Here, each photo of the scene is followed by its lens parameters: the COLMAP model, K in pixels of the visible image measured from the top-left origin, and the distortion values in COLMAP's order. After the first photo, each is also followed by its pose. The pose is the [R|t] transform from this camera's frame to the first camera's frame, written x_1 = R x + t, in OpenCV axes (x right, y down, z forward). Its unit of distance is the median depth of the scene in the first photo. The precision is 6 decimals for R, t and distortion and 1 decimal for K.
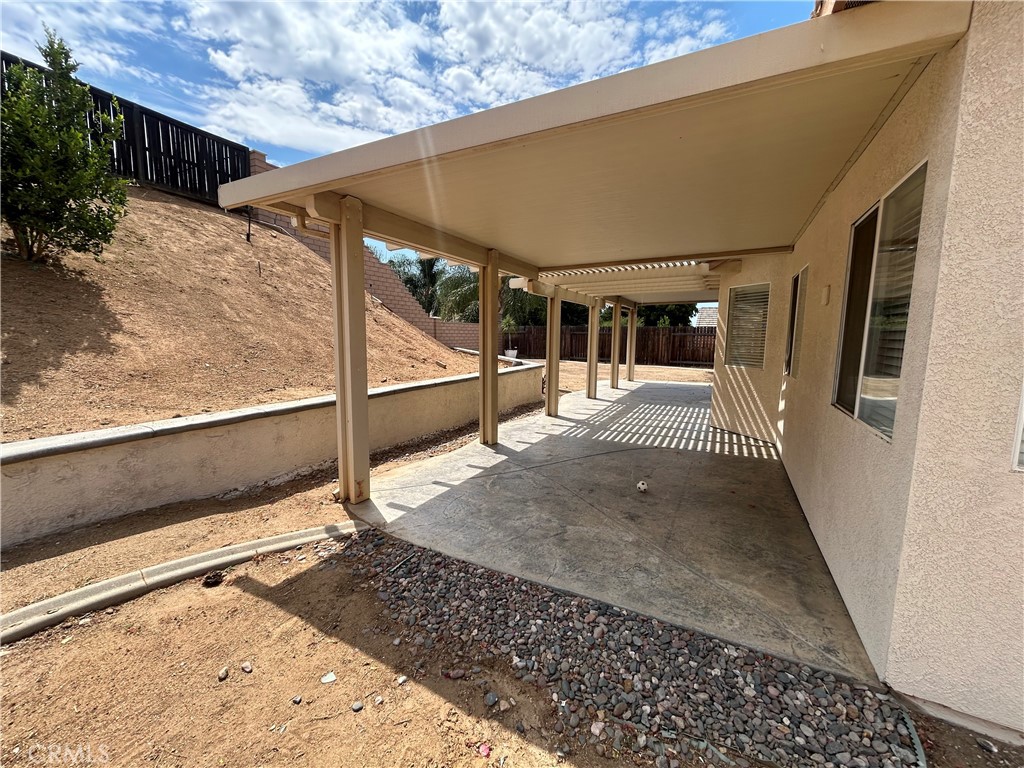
lens RADIAL K [[414.8, 0, 511.4], [0, 414.8, 384.3], [0, 0, 1]] dist [-0.001154, 0.001121]
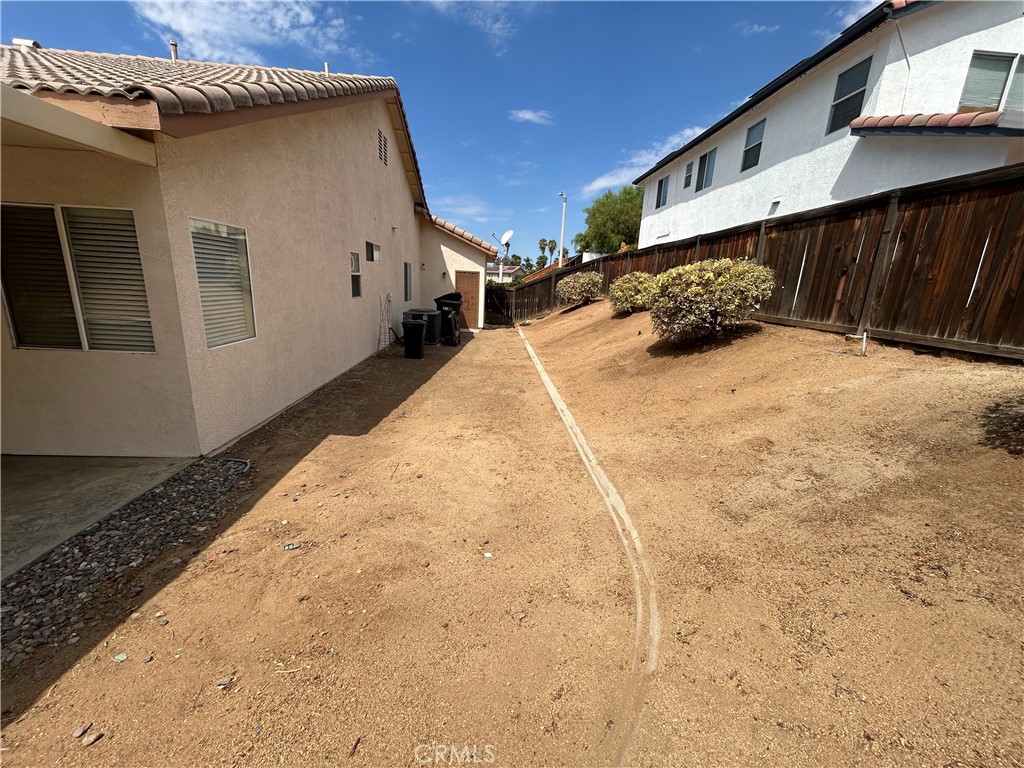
lens RADIAL K [[414.8, 0, 514.2], [0, 414.8, 386.1], [0, 0, 1]] dist [-0.001154, 0.001121]
pose [[-0.506057, -0.241950, 0.827869, -1.547509], [0.052758, 0.949367, 0.309708, -0.223760], [-0.860885, 0.200406, -0.467669, 0.446689]]
